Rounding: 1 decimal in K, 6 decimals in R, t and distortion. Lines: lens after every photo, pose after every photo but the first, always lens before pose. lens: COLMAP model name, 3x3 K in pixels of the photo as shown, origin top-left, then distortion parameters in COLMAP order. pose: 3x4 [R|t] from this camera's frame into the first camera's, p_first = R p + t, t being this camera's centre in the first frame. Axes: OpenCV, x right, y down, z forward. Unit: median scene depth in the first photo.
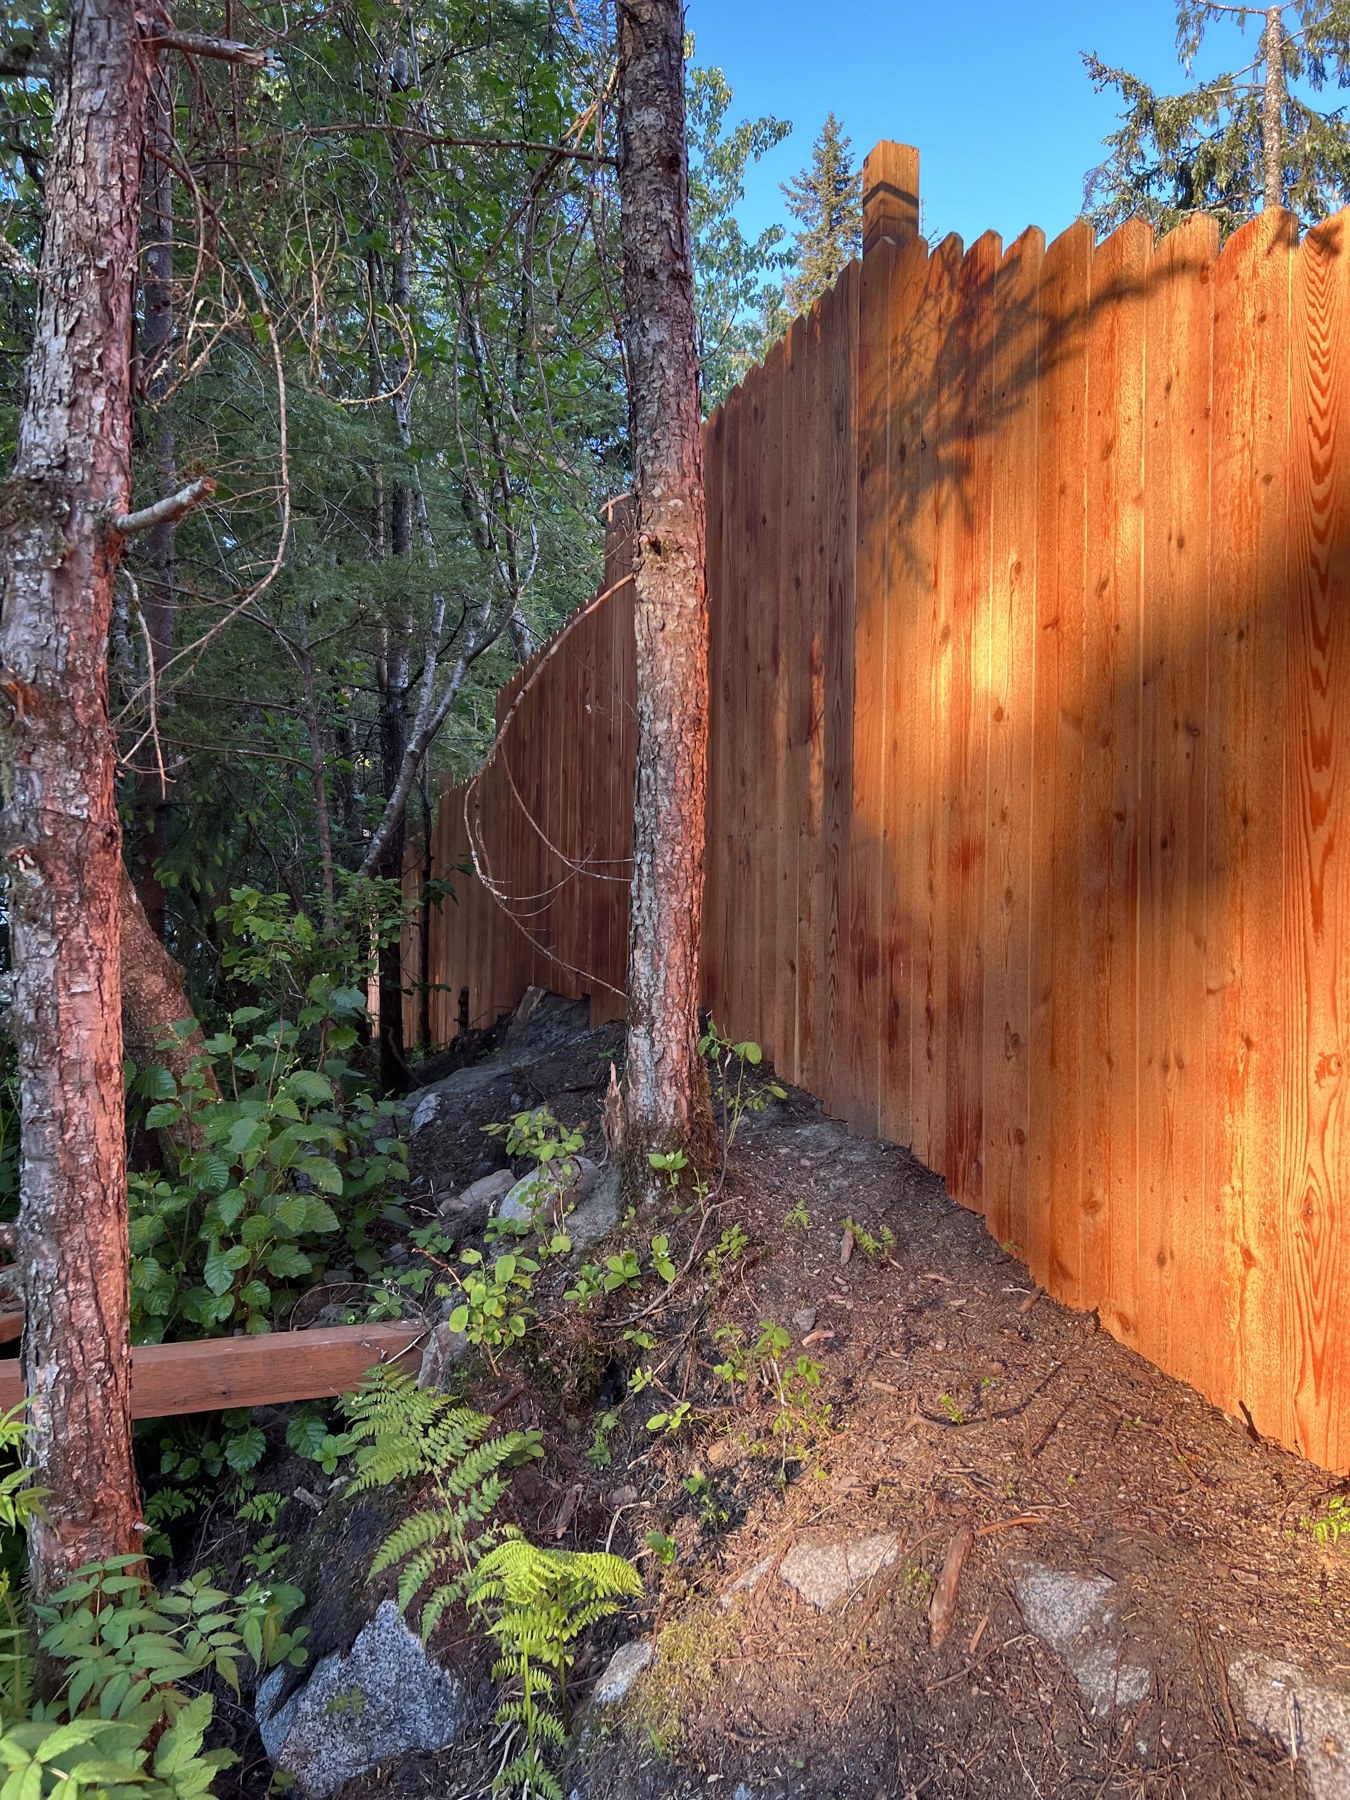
lens RADIAL K [[1349.2, 0, 657.9], [0, 1349.2, 932.4], [0, 0, 1]] dist [0.051681, -0.064090]
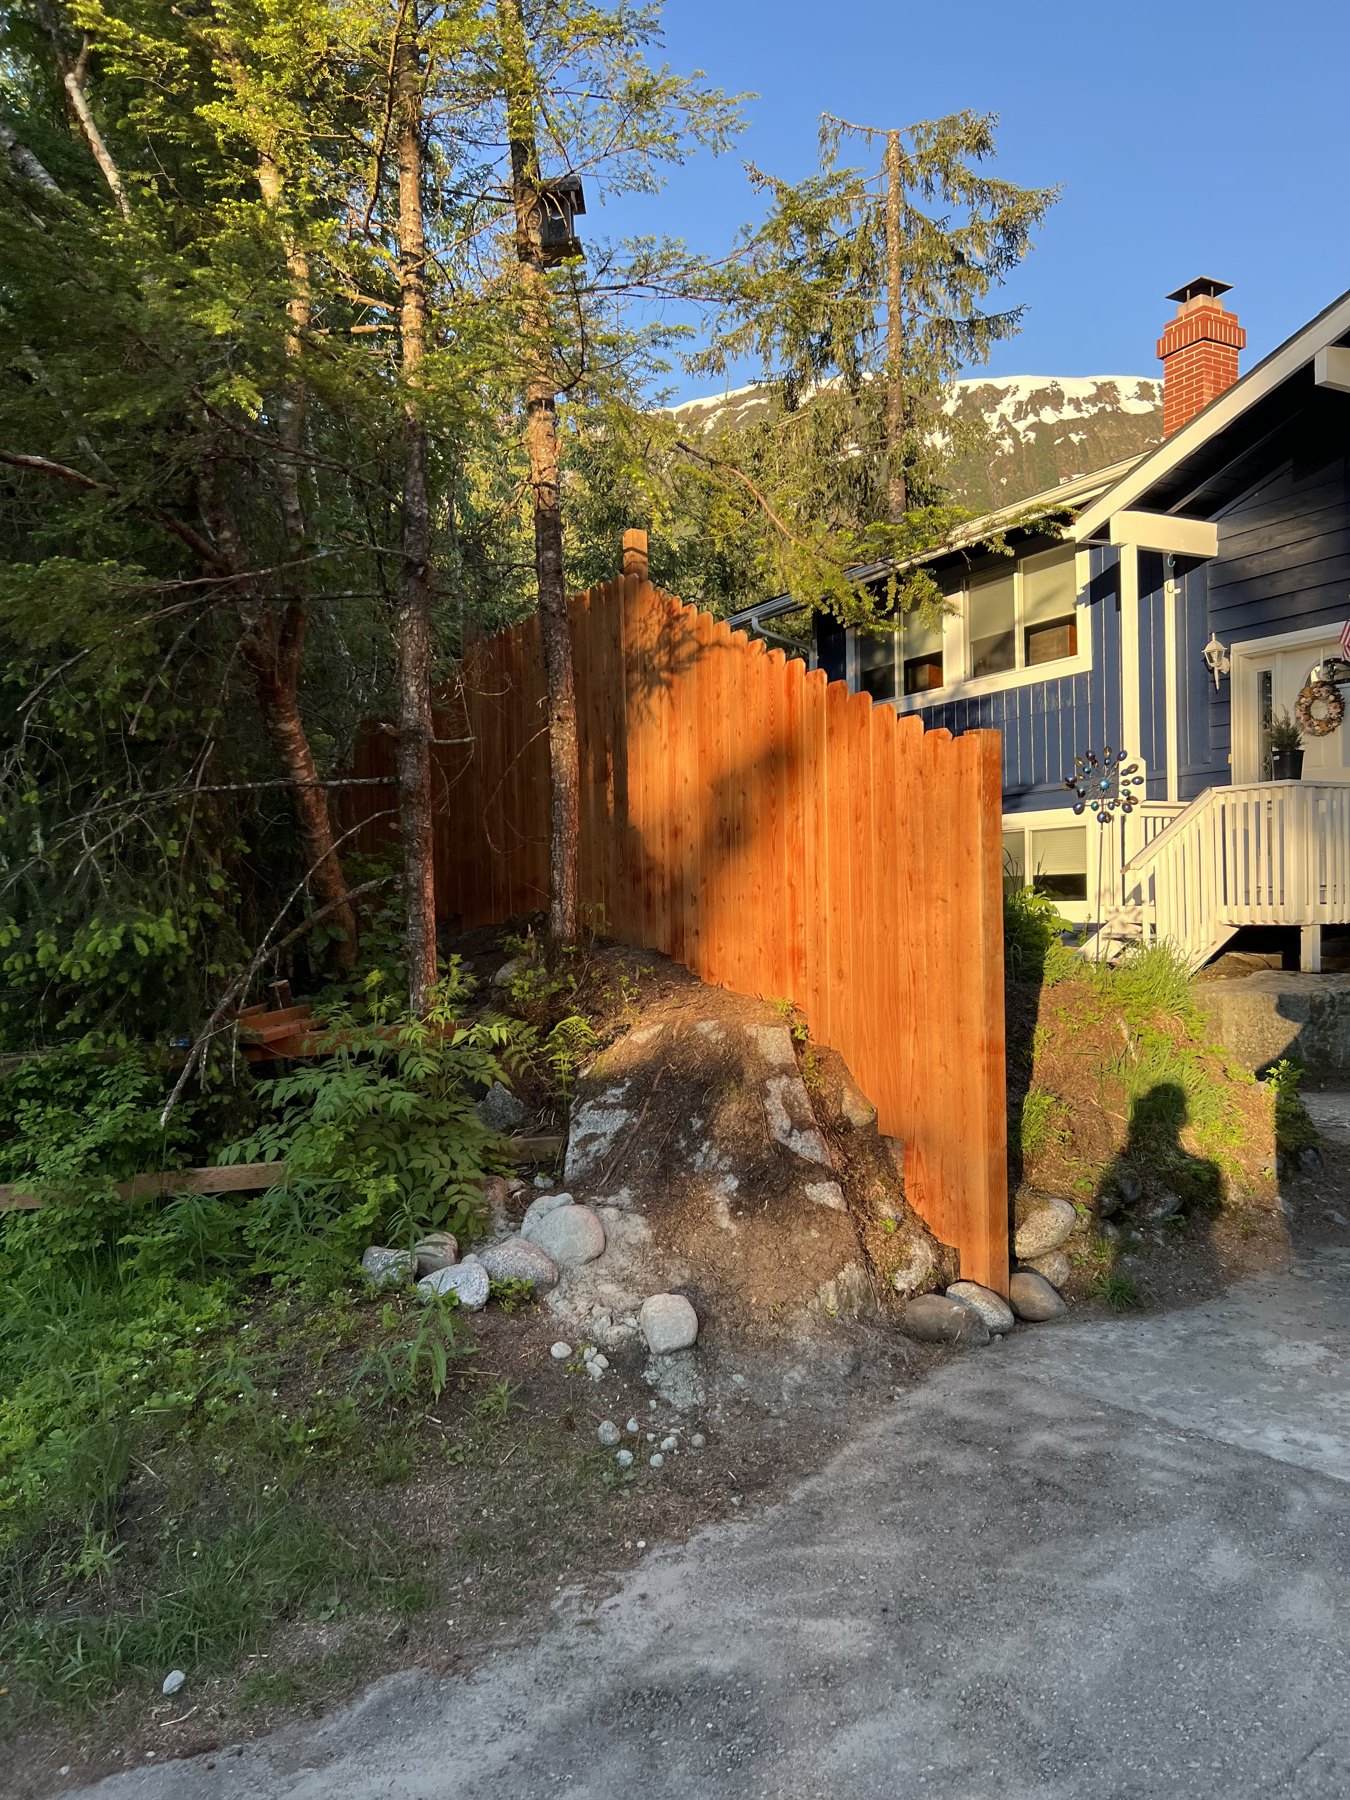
lens RADIAL K [[1349.2, 0, 675.0], [0, 1349.2, 899.2], [0, 0, 1]] dist [0.051681, -0.064090]
pose [[0.973739, -0.026997, 0.226061, -0.378242], [0.027315, 0.999625, 0.001722, 0.069839], [-0.226022, 0.004498, 0.974112, -1.589135]]
